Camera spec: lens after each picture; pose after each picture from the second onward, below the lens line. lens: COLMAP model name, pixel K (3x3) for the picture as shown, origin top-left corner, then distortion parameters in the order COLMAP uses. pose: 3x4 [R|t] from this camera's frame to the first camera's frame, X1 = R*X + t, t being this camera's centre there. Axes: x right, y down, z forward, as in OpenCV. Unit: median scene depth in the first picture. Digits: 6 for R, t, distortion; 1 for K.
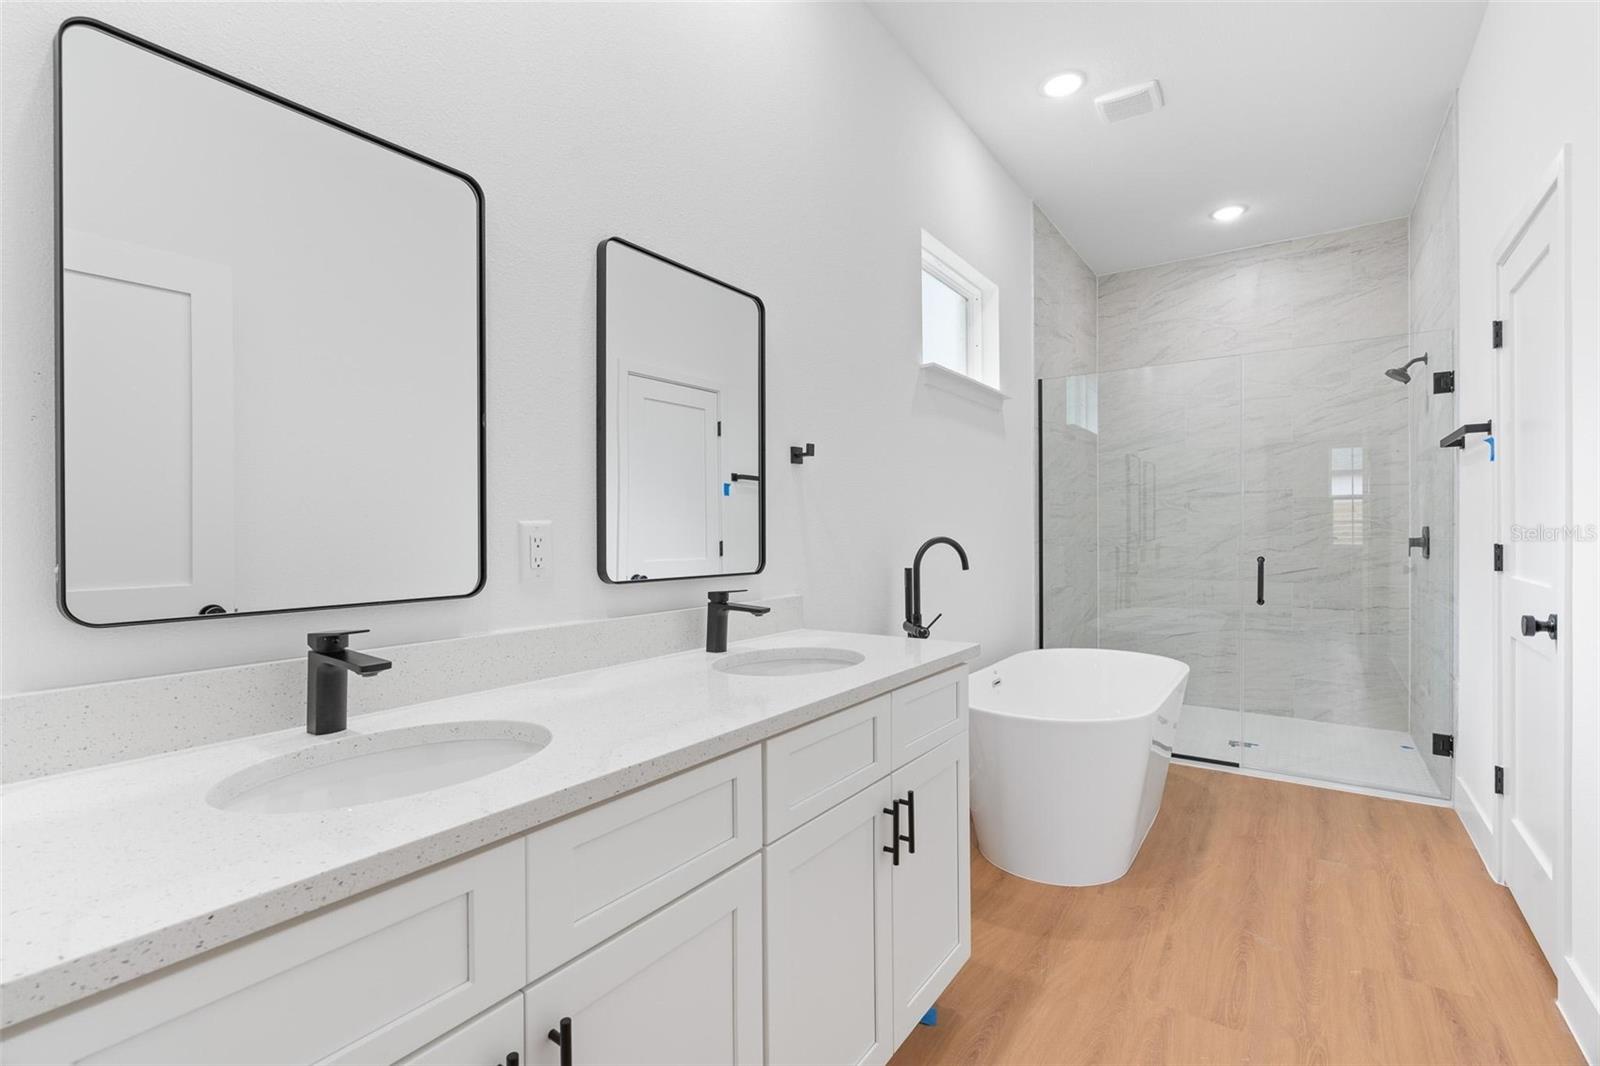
lens RADIAL K [[713.7, 0, 796.6], [0, 713.7, 534.6], [0, 0, 1]] dist [-0.009605, 0.003232]
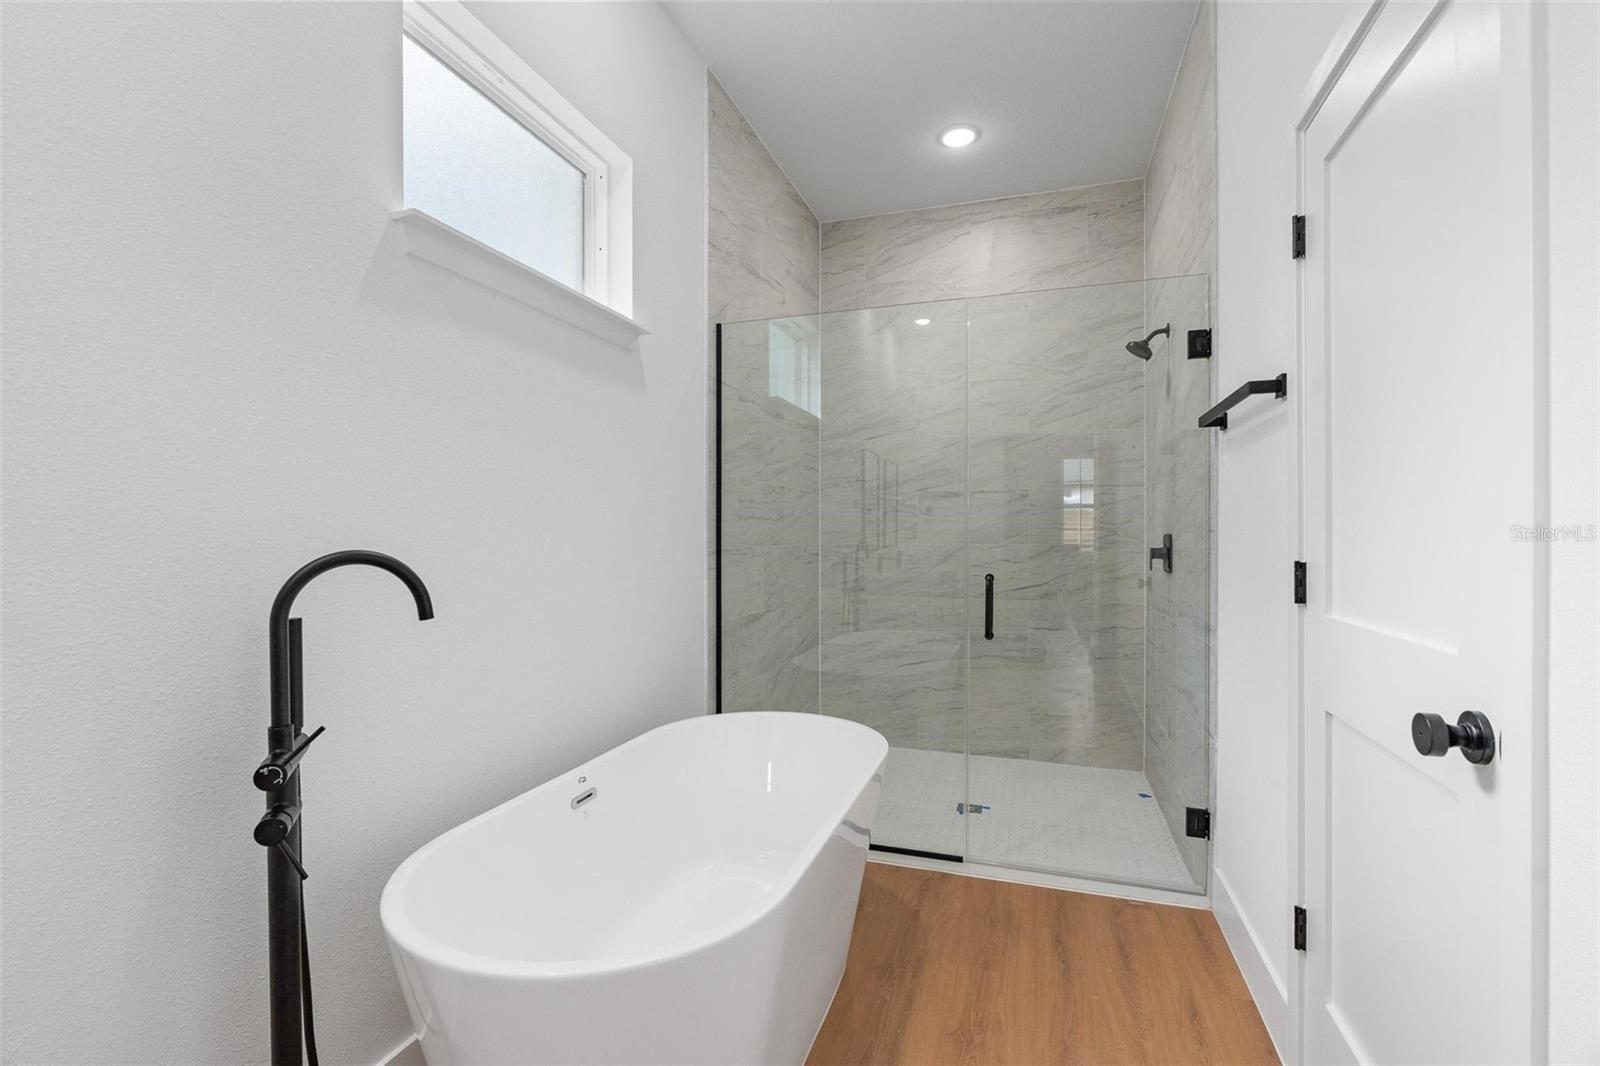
lens RADIAL K [[713.7, 0, 798.1], [0, 713.7, 538.3], [0, 0, 1]] dist [-0.009605, 0.003232]
pose [[0.957422, 0.003549, 0.288672, 0.234636], [-0.002839, 0.999992, -0.002878, -0.002980], [-0.288679, 0.001936, 0.957424, 0.328708]]
